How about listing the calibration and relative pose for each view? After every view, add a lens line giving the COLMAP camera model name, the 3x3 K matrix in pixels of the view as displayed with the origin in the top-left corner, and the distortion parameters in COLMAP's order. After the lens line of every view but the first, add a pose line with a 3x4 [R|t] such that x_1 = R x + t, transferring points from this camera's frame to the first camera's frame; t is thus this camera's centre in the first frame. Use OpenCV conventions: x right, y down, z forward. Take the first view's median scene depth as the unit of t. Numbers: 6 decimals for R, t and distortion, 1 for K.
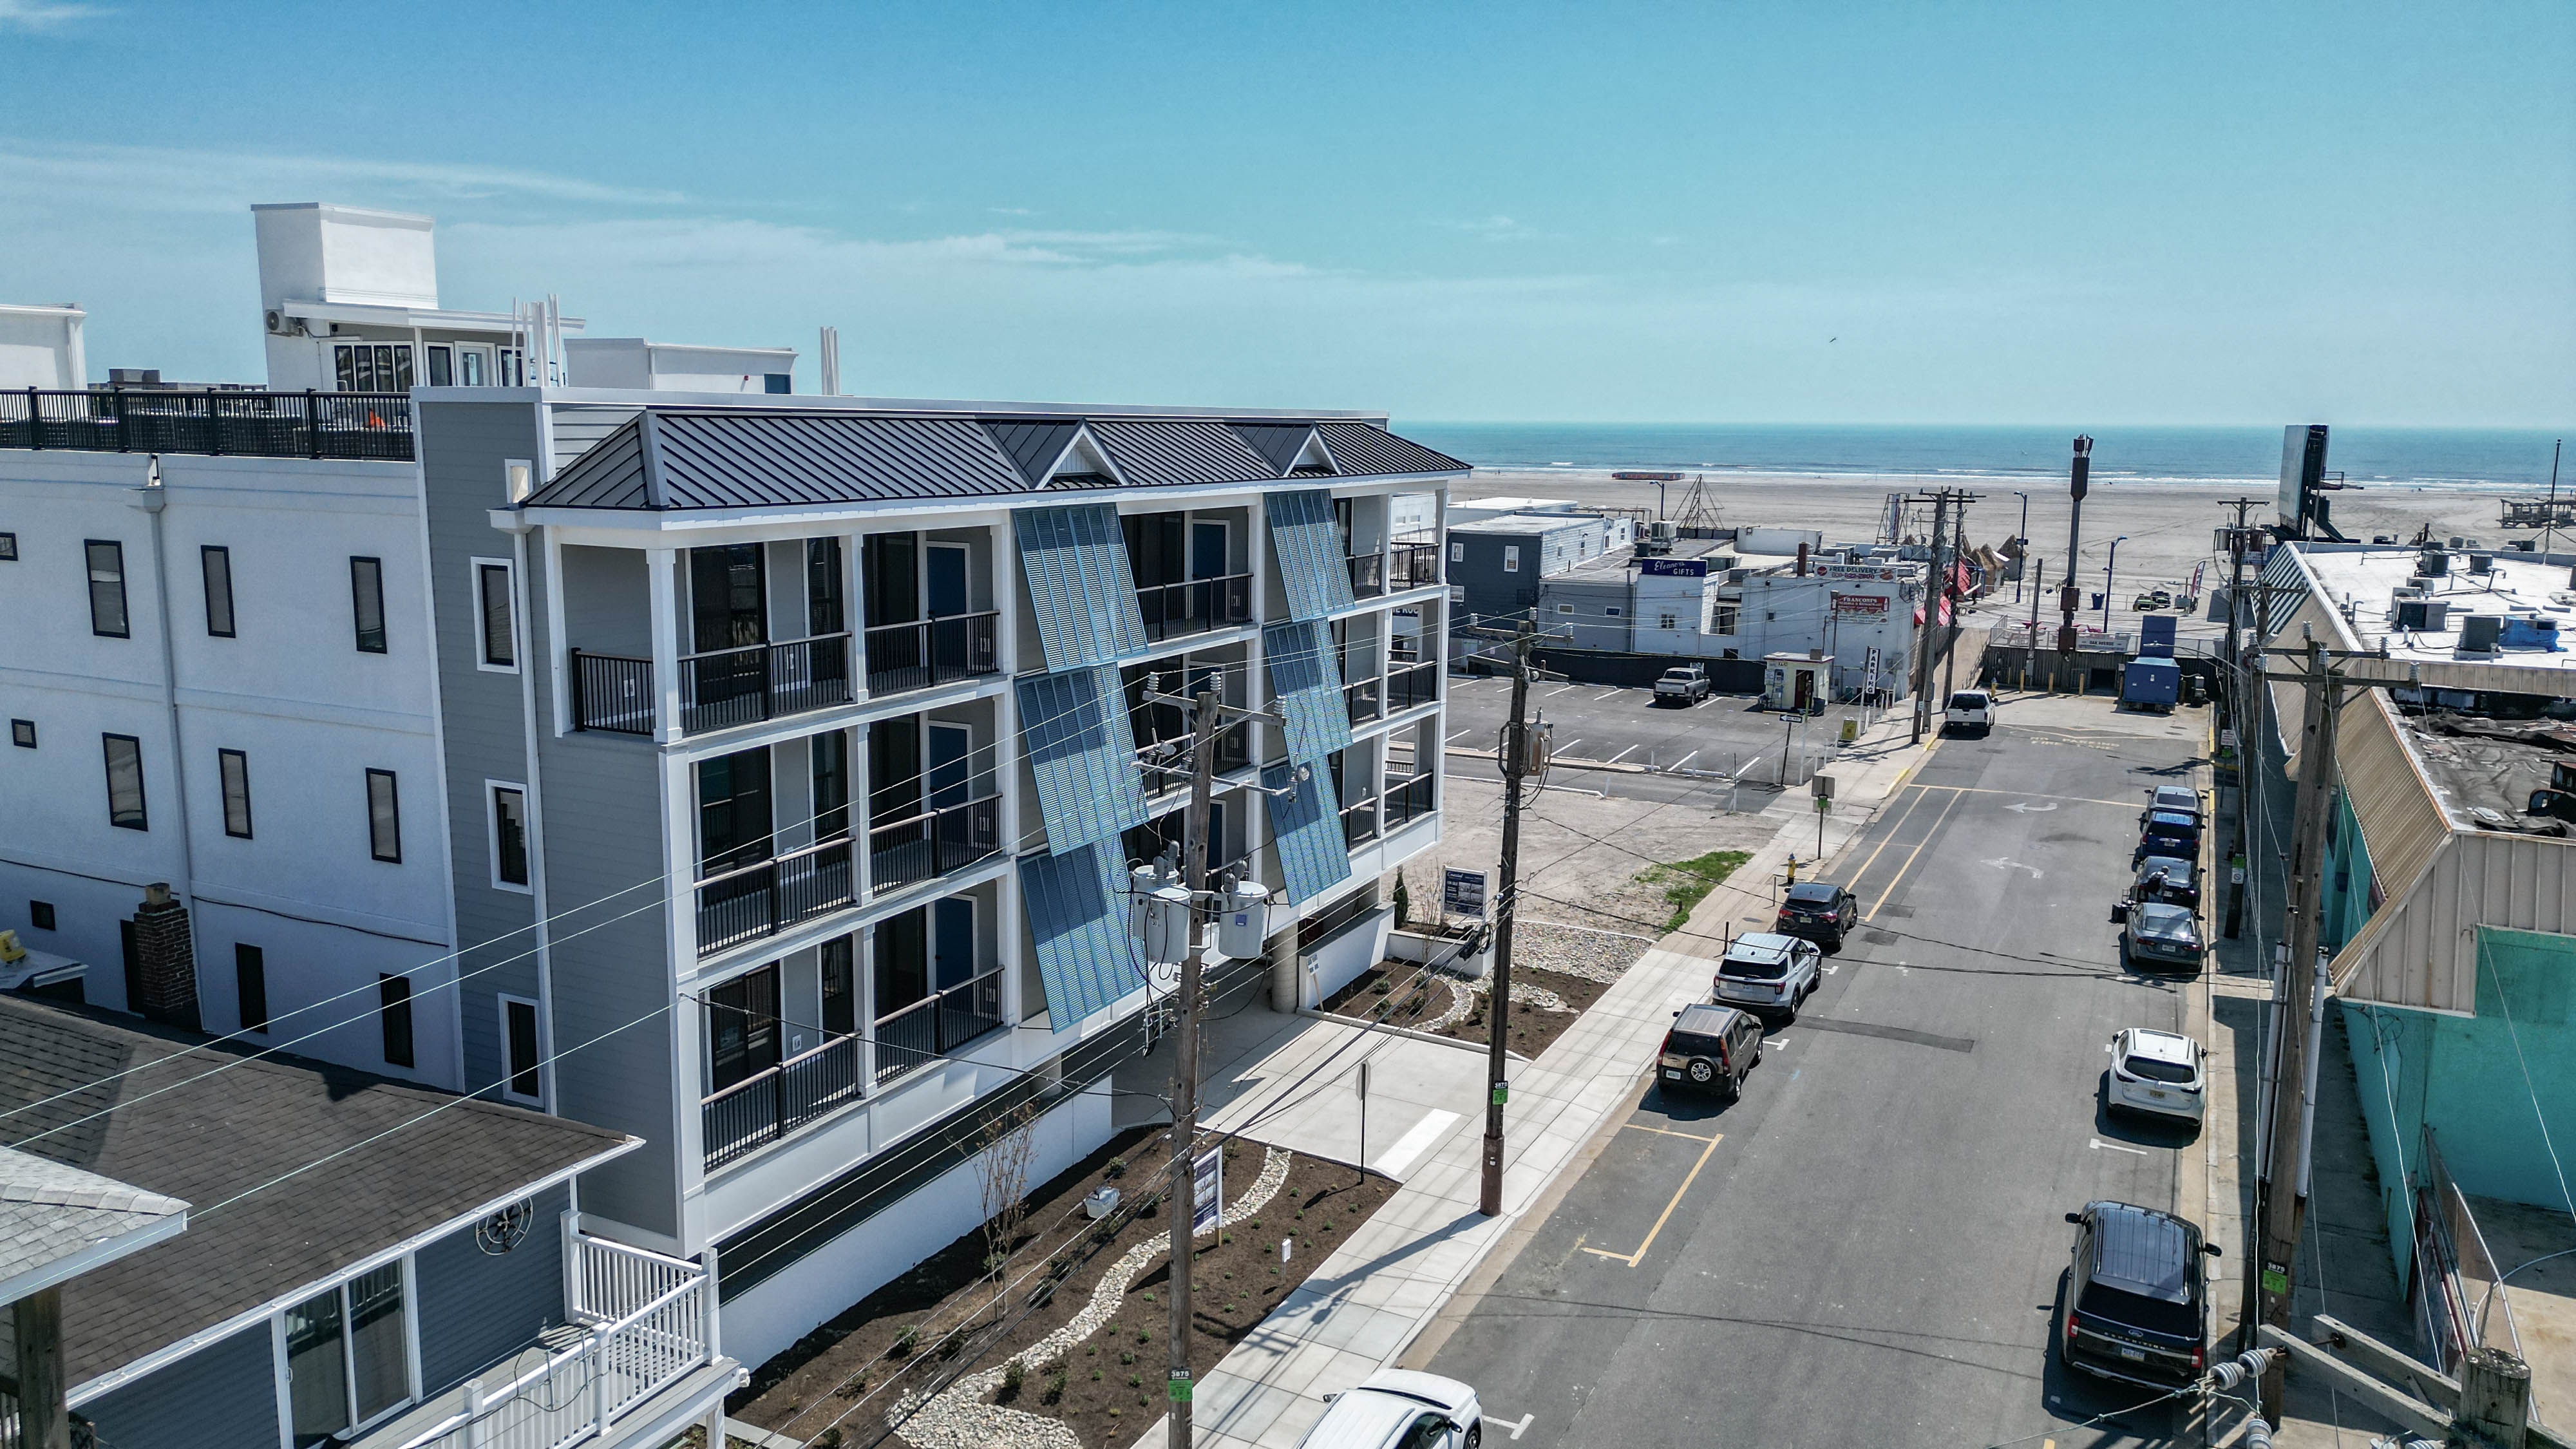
lens RADIAL K [[1803.6, 0, 1268.1], [0, 1803.6, 693.7], [0, 0, 1]] dist [0.090005, -0.104251]
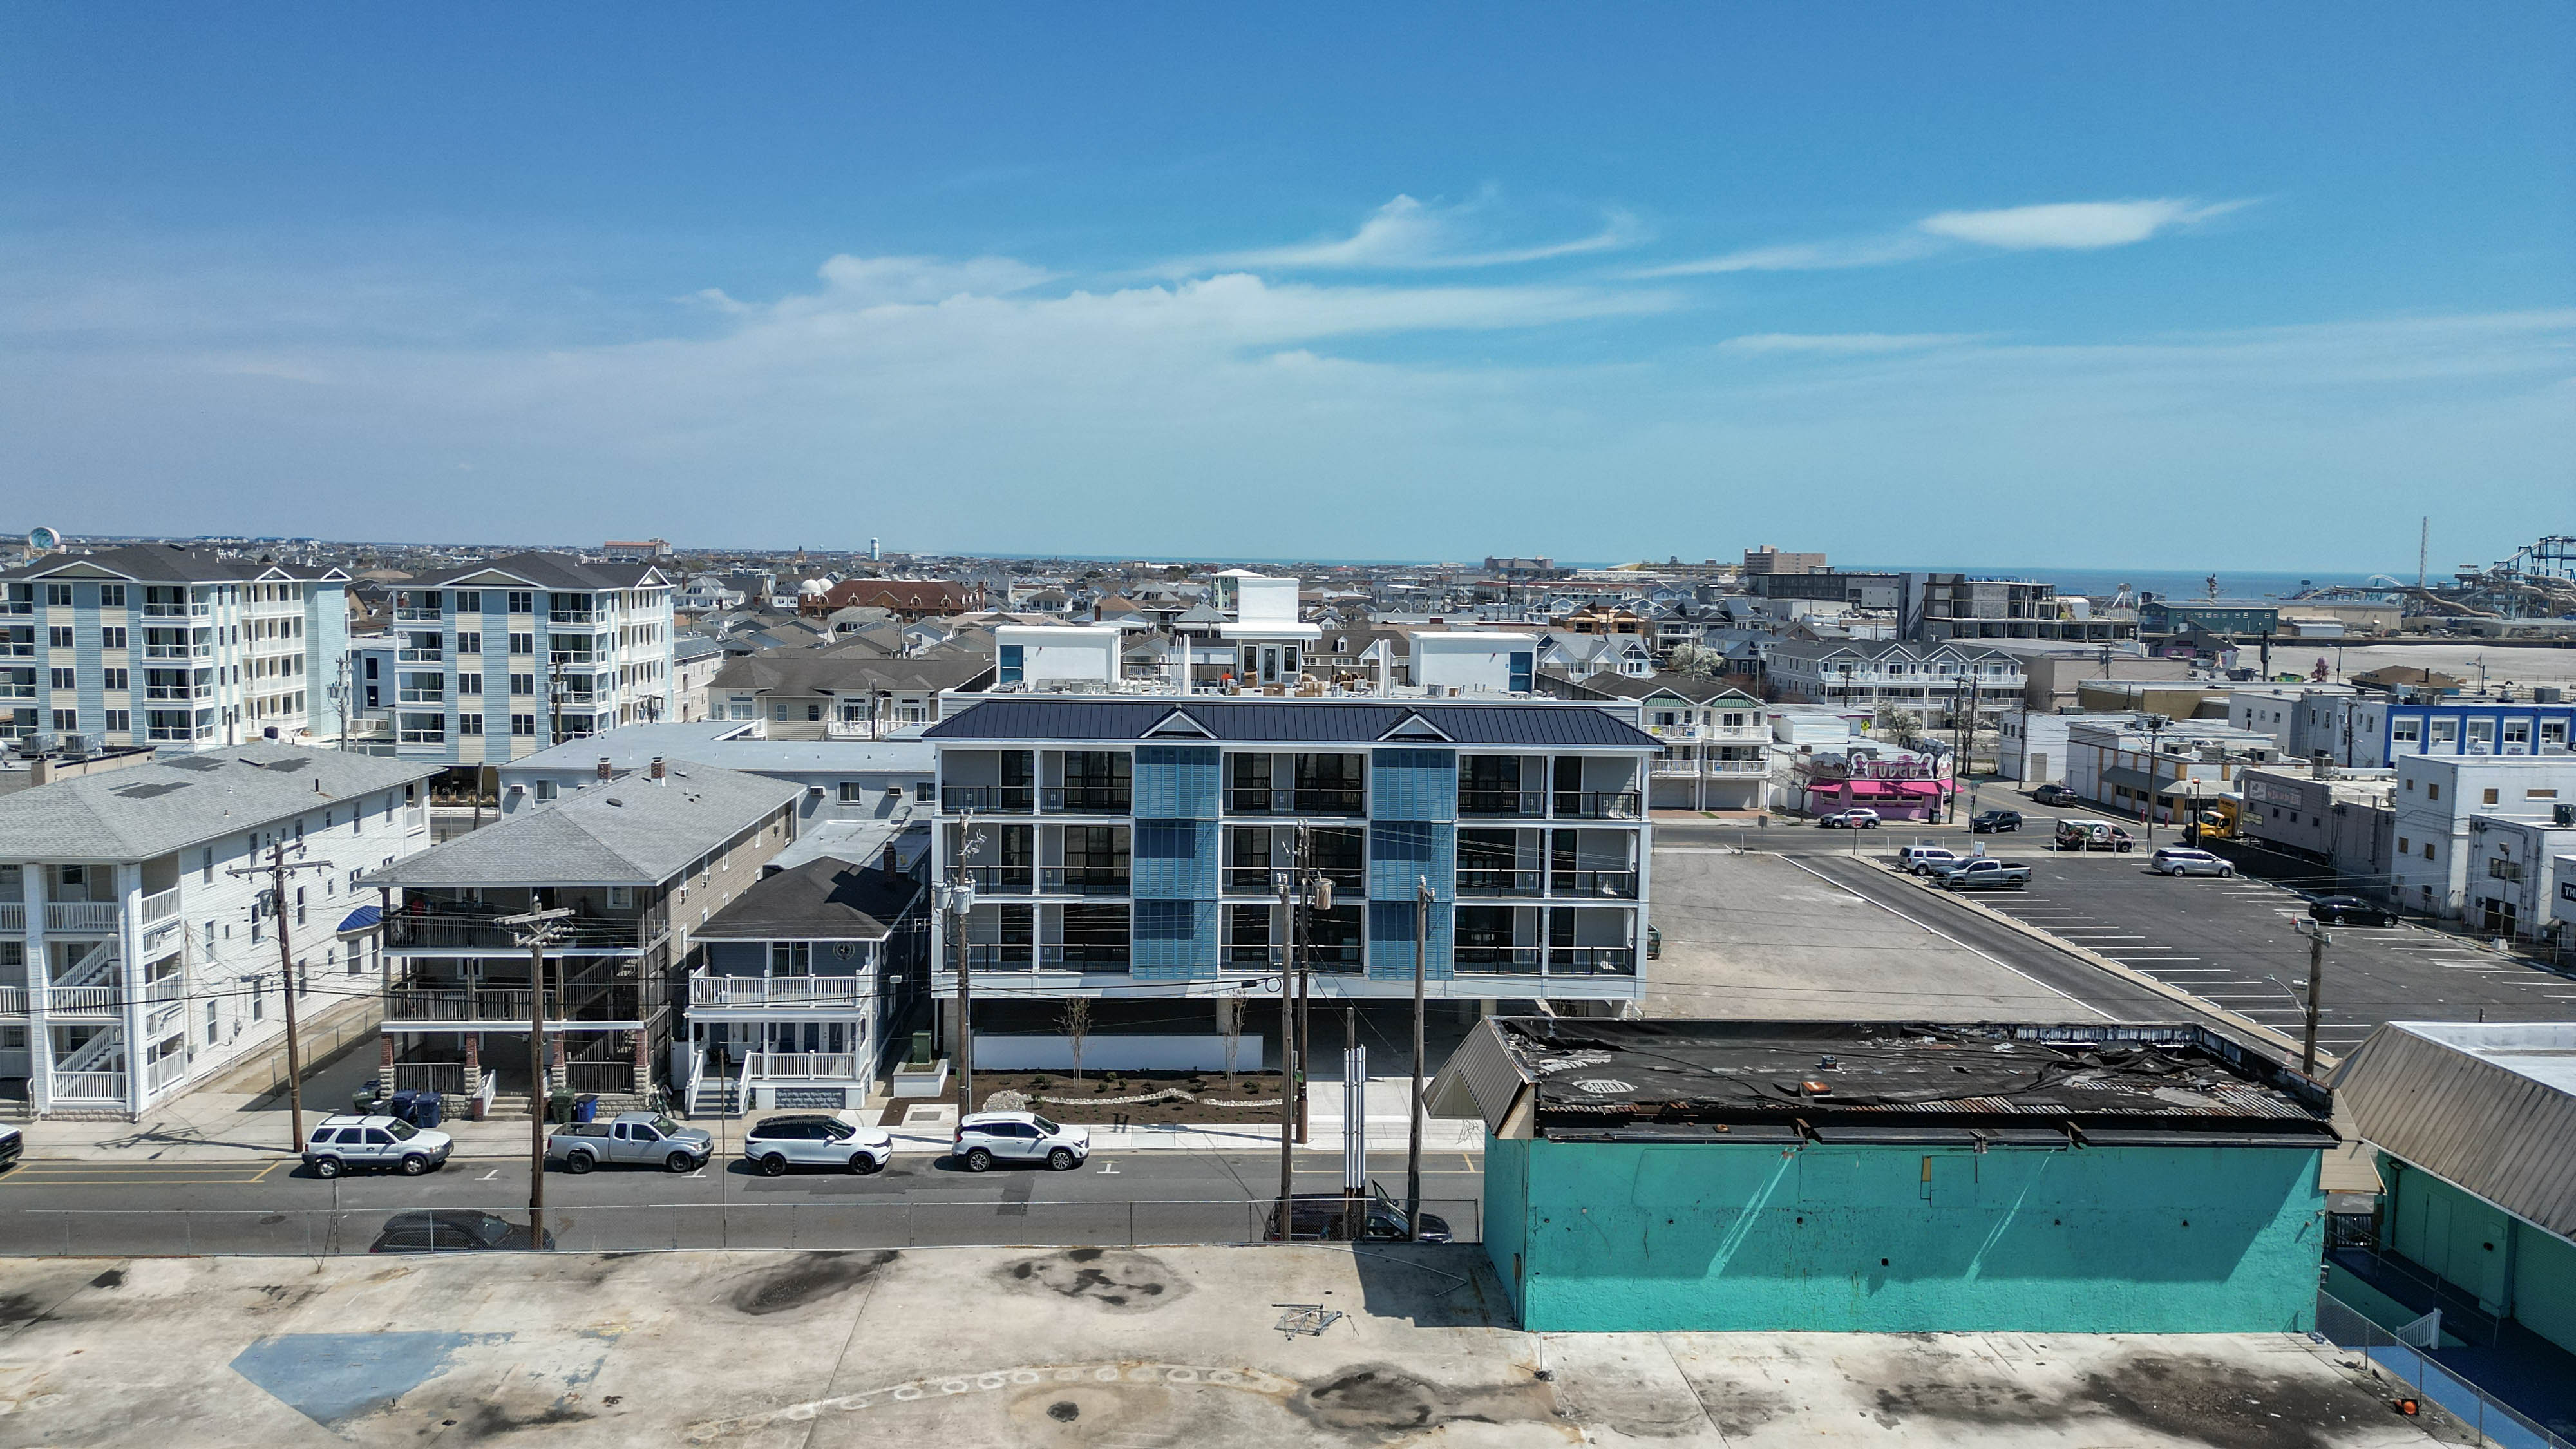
lens RADIAL K [[1803.6, 0, 1268.1], [0, 1803.6, 693.7], [0, 0, 1]] dist [0.090005, -0.104251]
pose [[0.503369, 0.064902, -0.861631, 1.846192], [-0.141280, 0.989938, -0.007970, -0.165547], [0.852443, 0.125743, 0.507473, -0.040689]]
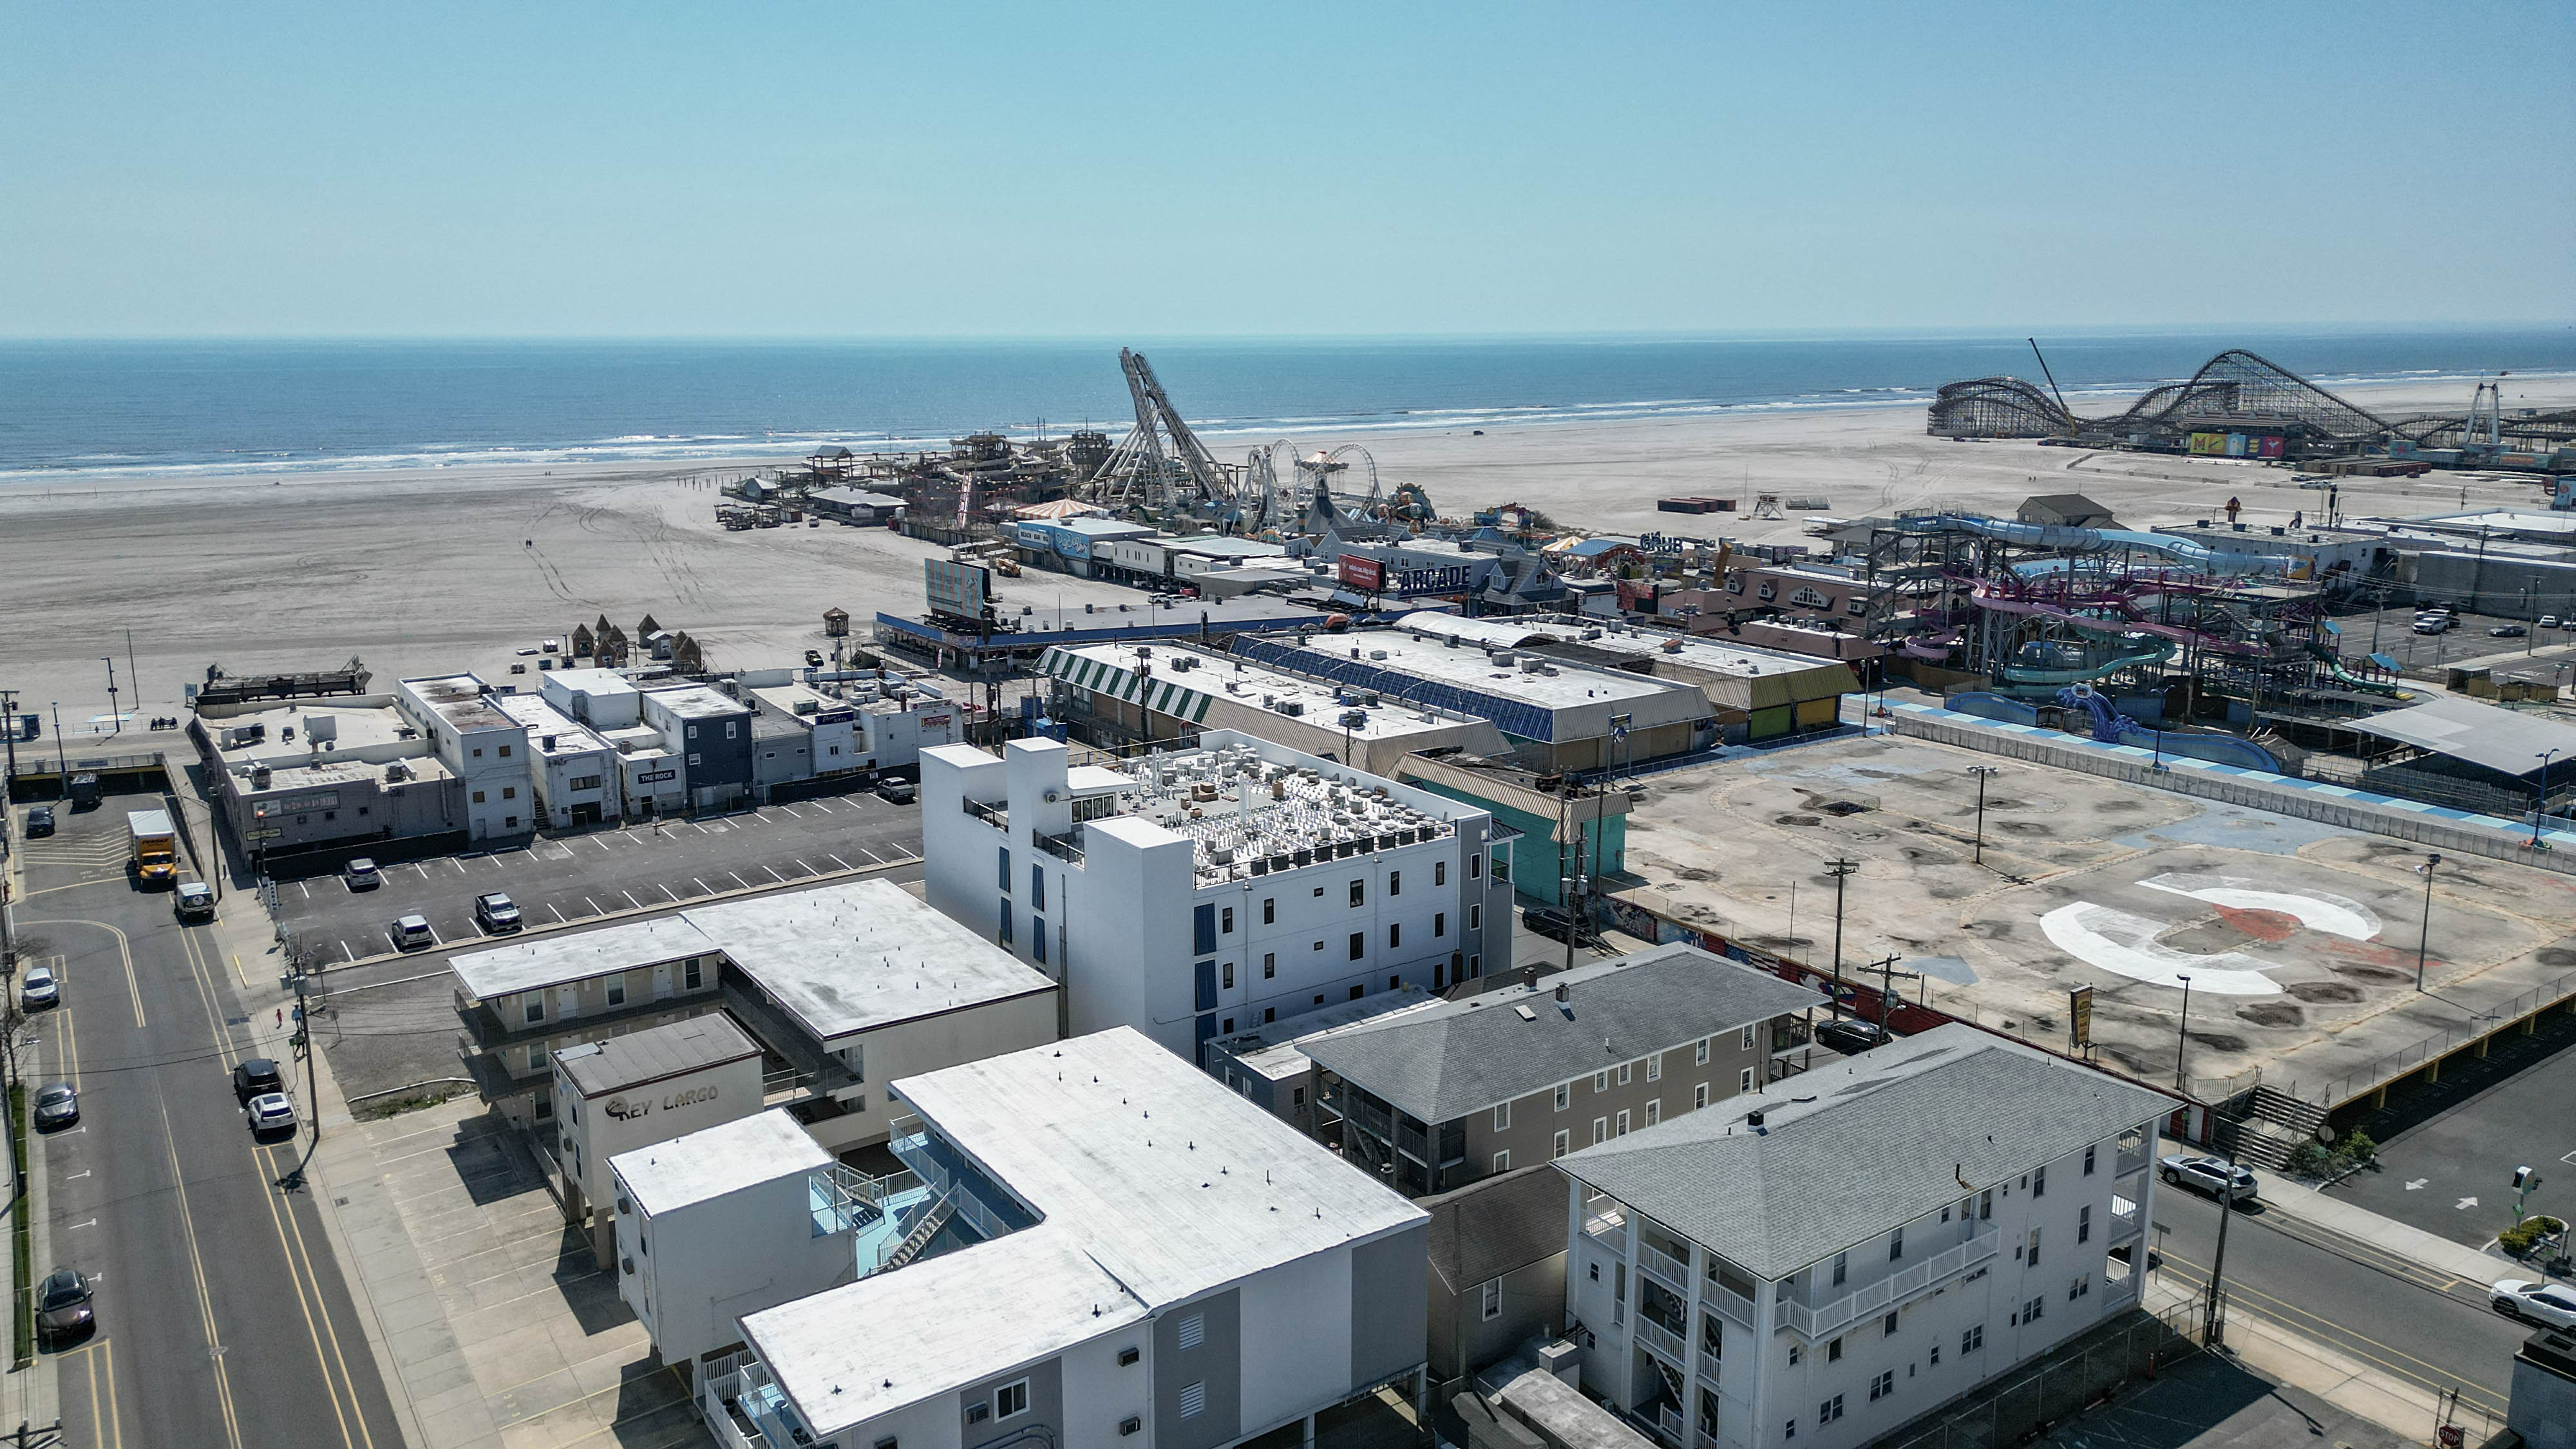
lens RADIAL K [[1803.6, 0, 1268.1], [0, 1803.6, 693.7], [0, 0, 1]] dist [0.090005, -0.104251]
pose [[0.474353, -0.183383, 0.861023, -3.326683], [0.140799, 0.981276, 0.131426, -0.837666], [-0.869002, 0.058889, 0.491291, -0.536830]]
